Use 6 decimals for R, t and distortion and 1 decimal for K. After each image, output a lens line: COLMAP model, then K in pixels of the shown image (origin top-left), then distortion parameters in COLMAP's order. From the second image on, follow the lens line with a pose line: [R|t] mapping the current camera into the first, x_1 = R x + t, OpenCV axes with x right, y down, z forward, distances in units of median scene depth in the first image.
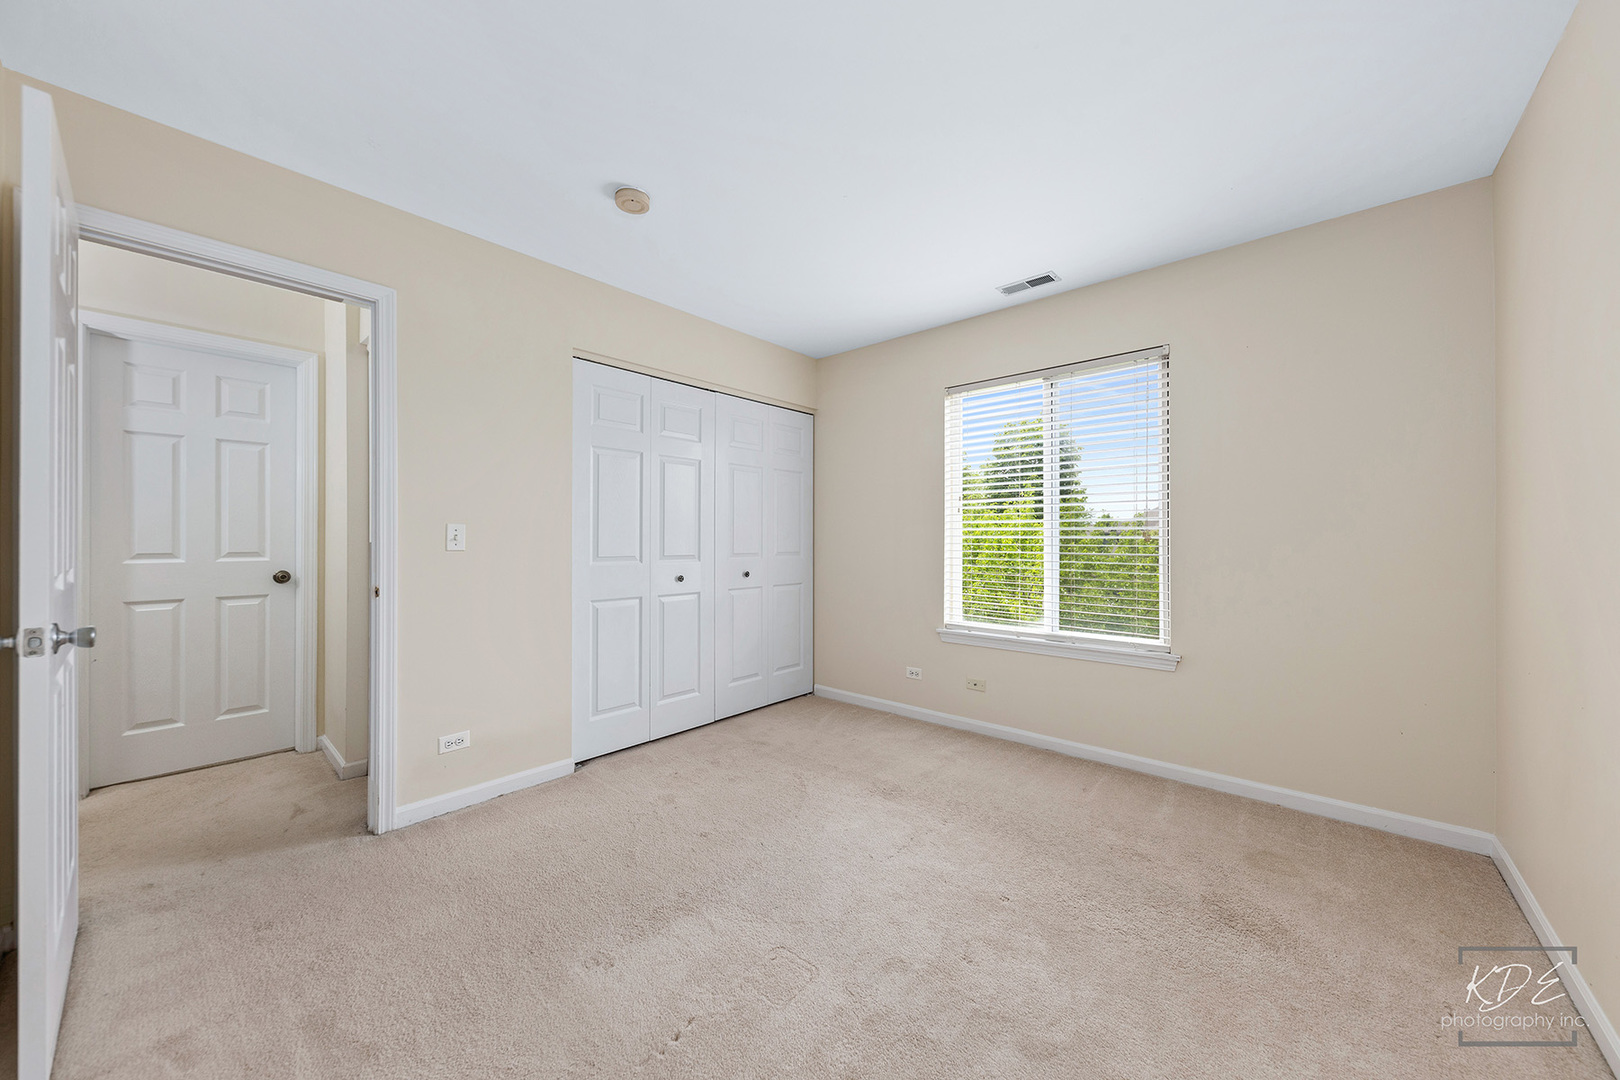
lens RADIAL K [[571.2, 0, 803.9], [0, 571.2, 540.0], [0, 0, 1]] dist [0.001141, 0.000068]
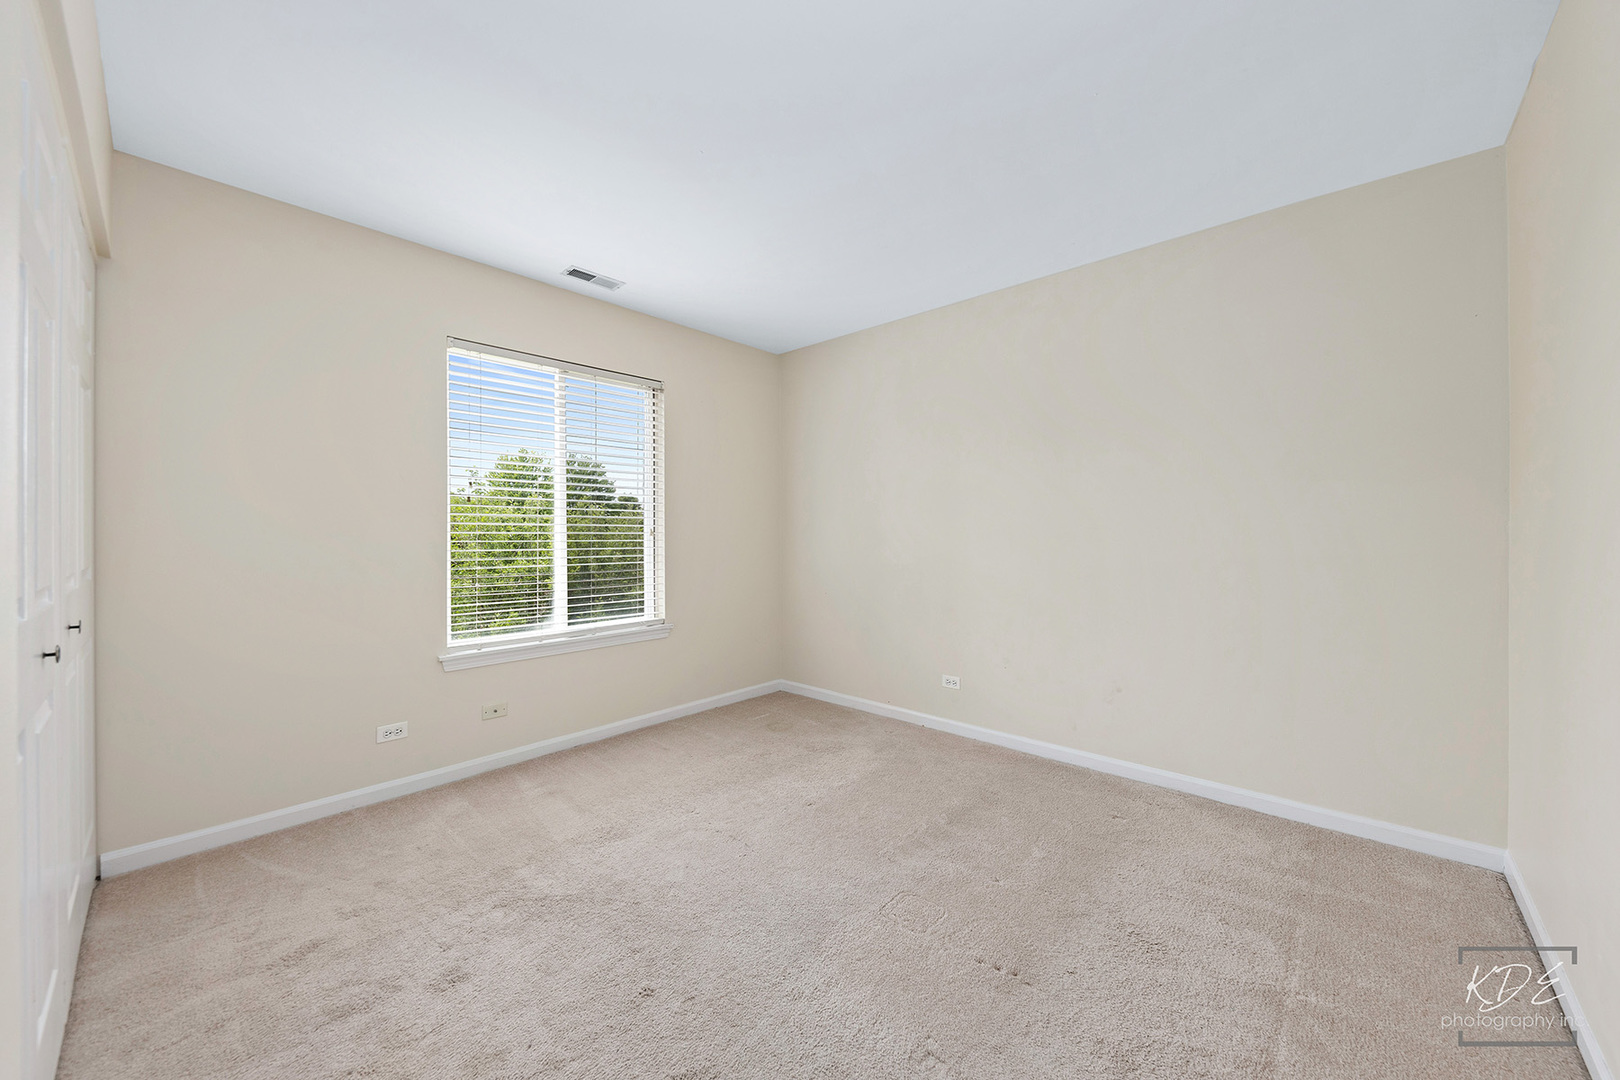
lens RADIAL K [[601.4, 0, 816.9], [0, 601.4, 532.0], [0, 0, 1]] dist [0.013131, -0.005689]
pose [[0.011040, -0.005590, 0.999923, -0.609173], [0.000244, 0.999984, 0.005588, -0.012597], [-0.999939, 0.000183, 0.011041, 0.558602]]
